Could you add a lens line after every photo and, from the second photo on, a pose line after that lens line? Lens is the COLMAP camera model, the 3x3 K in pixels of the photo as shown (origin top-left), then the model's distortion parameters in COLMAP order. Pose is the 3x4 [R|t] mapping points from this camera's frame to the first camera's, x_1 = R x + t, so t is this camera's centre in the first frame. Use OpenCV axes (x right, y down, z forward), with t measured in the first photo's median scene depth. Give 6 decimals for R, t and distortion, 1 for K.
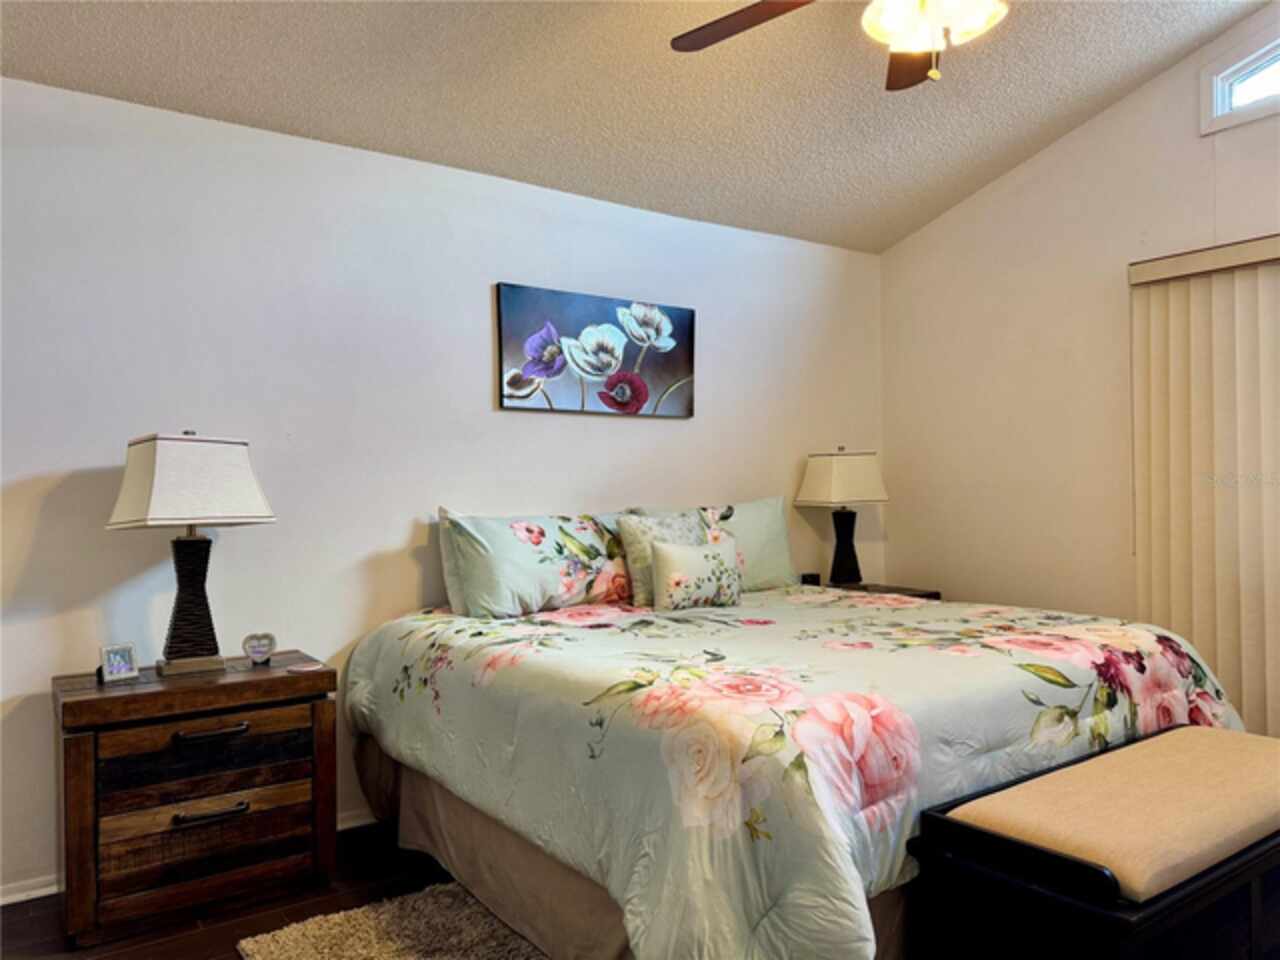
lens RADIAL K [[903.5, 0, 640.0], [0, 903.5, 480.0], [0, 0, 1]] dist [0.093882, -0.125495]
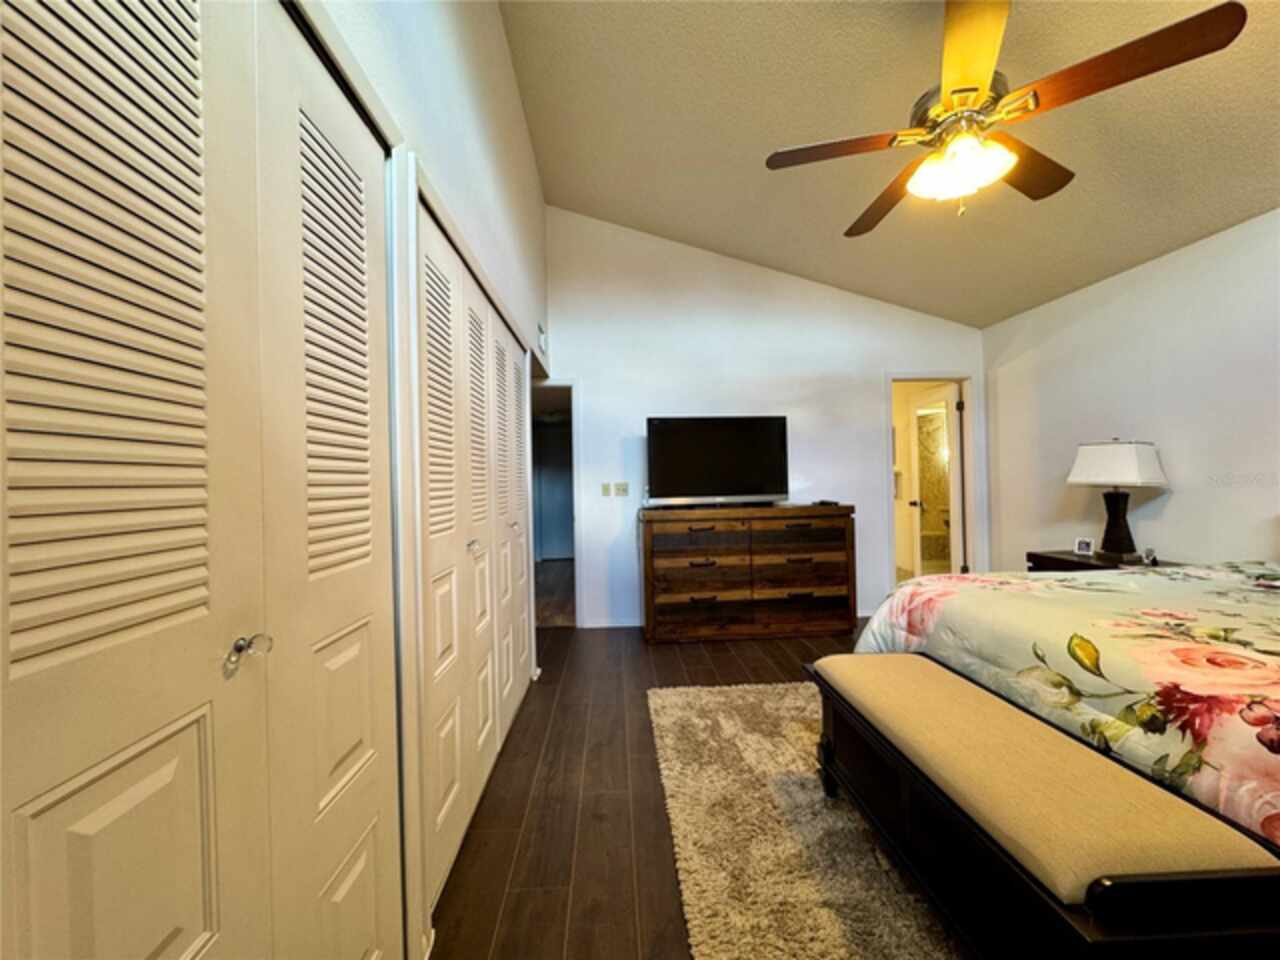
lens RADIAL K [[518.6, 0, 639.3], [0, 518.6, 477.4], [0, 0, 1]] dist [0.000682, 0.000086]
pose [[-0.539524, 0.019887, -0.841735, 0.830718], [0.040402, 0.999181, -0.002290, -0.006674], [0.841000, -0.035243, -0.539886, 0.611147]]
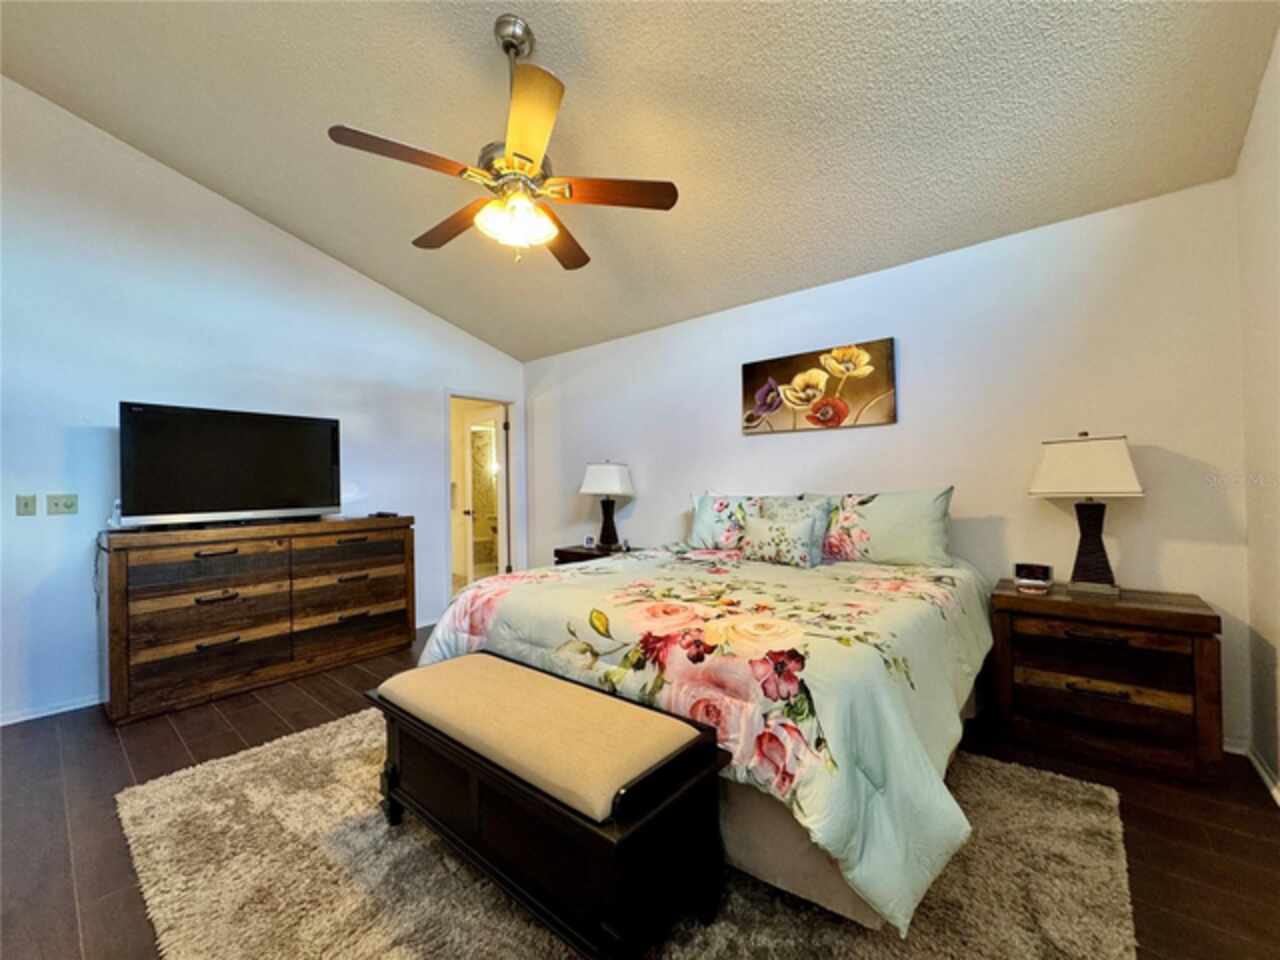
lens RADIAL K [[515.7, 0, 638.9], [0, 515.7, 476.5], [0, 0, 1]] dist [-0.000591, 0.000133]
pose [[0.245593, -0.002270, -0.969370, 0.827836], [0.025113, 0.999677, 0.004021, -0.007336], [0.969048, -0.025332, 0.245570, 0.592355]]
